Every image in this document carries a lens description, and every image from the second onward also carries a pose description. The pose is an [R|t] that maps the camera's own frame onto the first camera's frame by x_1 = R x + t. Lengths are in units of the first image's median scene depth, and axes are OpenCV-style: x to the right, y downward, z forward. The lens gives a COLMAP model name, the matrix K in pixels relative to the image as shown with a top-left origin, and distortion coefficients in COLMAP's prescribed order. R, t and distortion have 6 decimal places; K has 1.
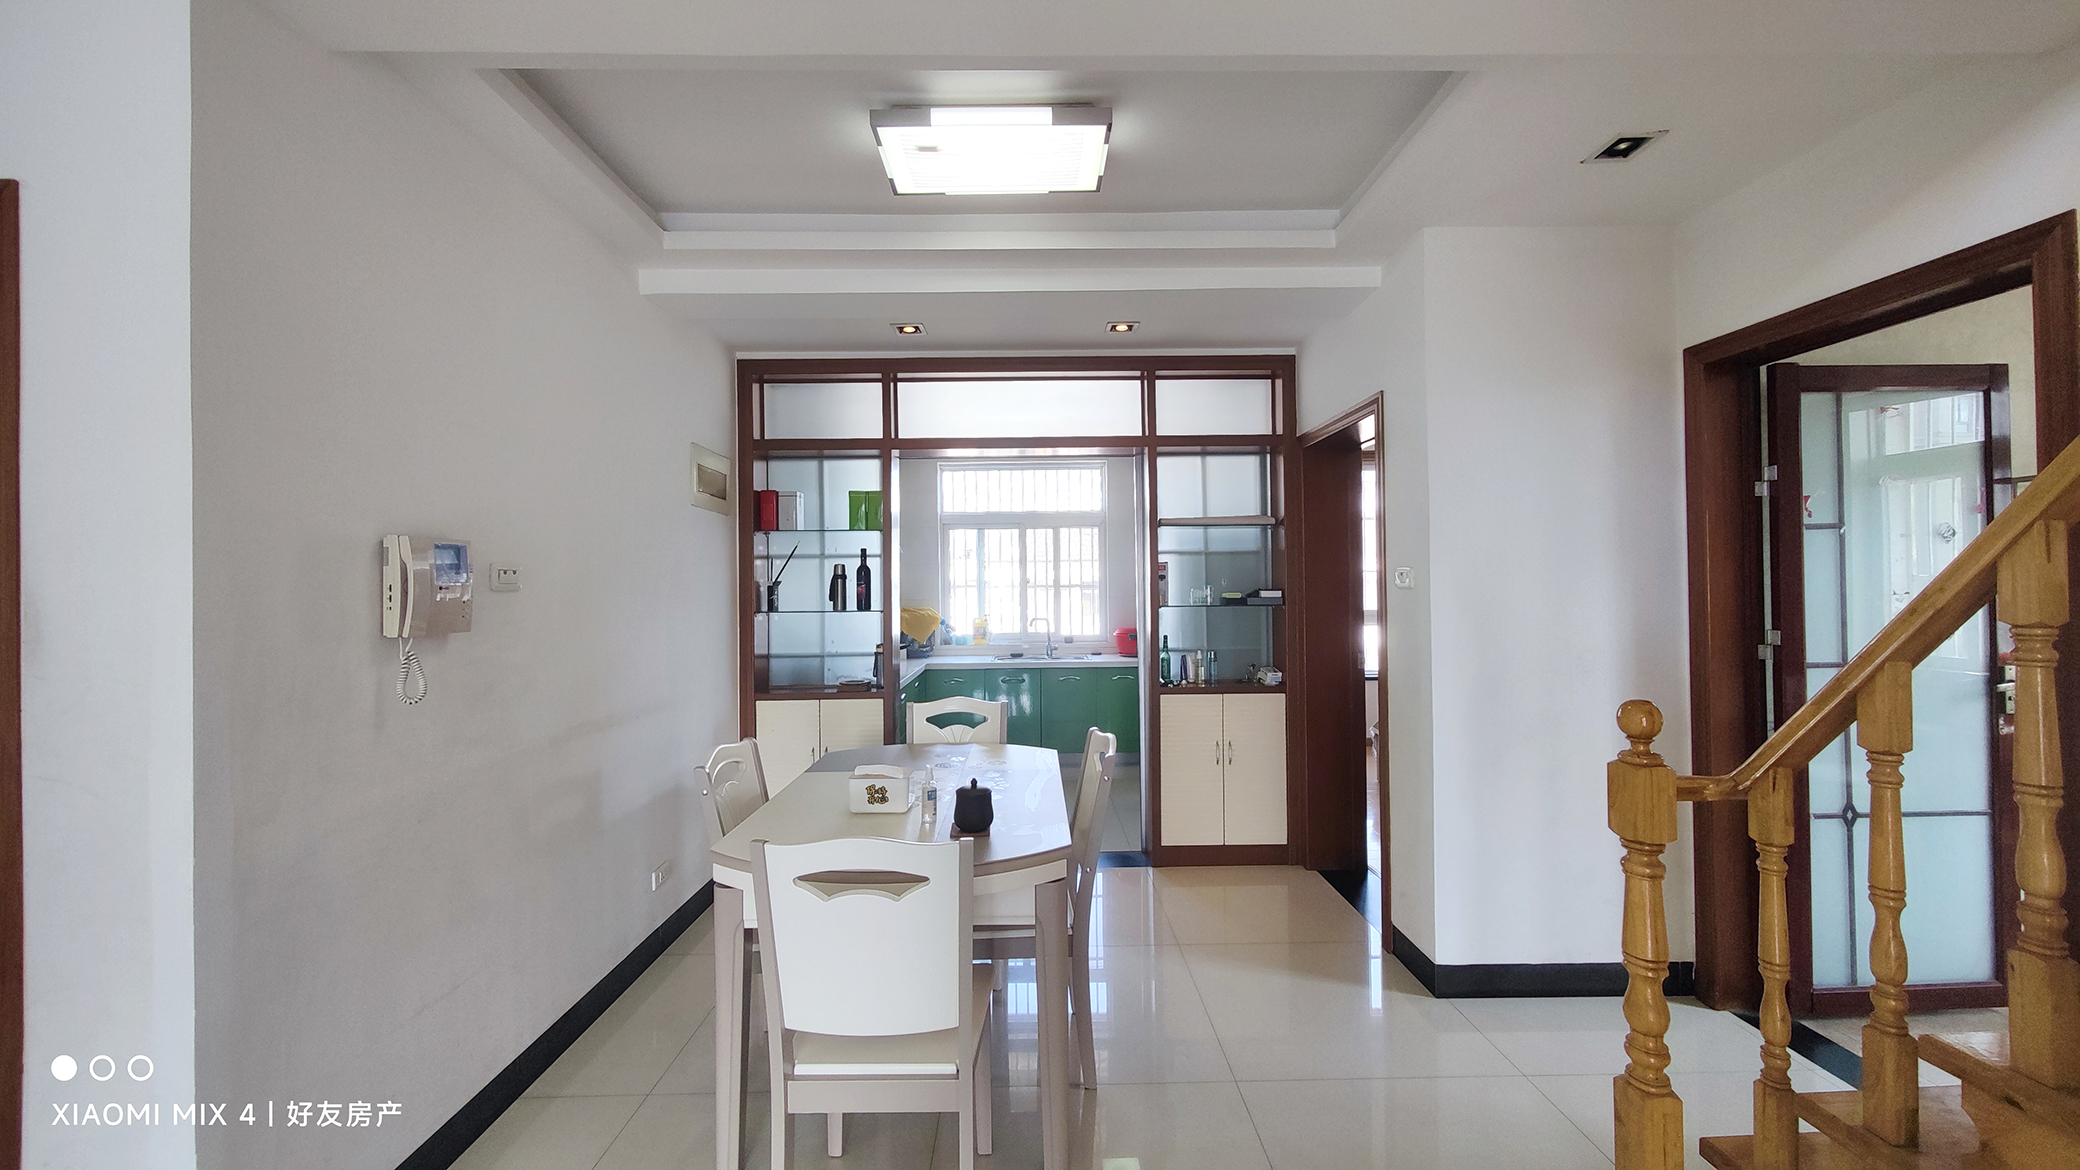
lens RADIAL K [[768.2, 0, 1040.0], [0, 768.2, 585.0], [0, 0, 1]] dist [0.012796, -0.005745]
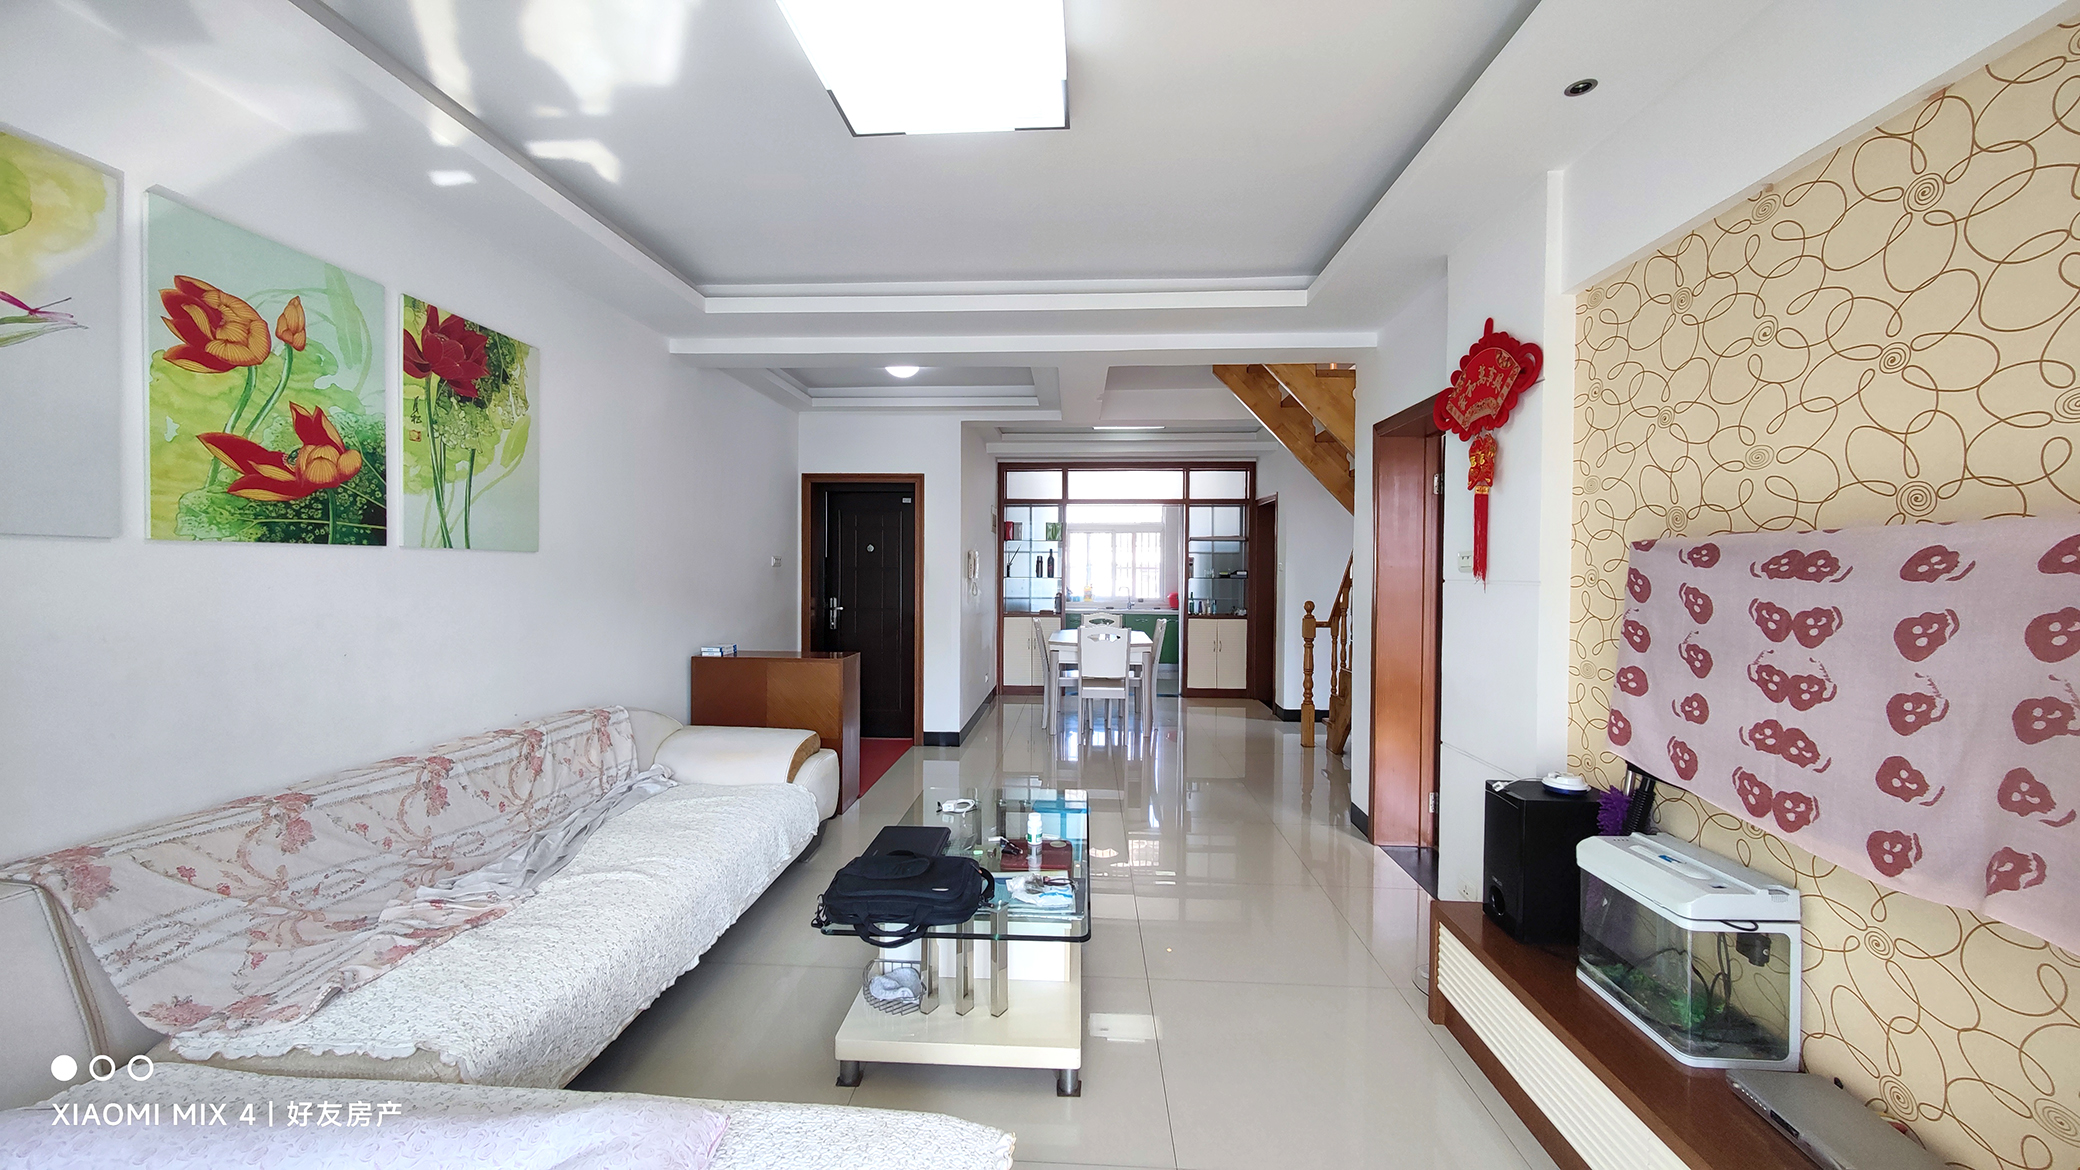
lens RADIAL K [[768.2, 0, 1040.0], [0, 768.2, 585.0], [0, 0, 1]] dist [0.012796, -0.005745]
pose [[0.997119, 0.018169, -0.073651, -0.099726], [-0.016427, 0.999572, 0.024191, 0.002109], [0.074059, -0.022912, 0.996991, -1.153021]]
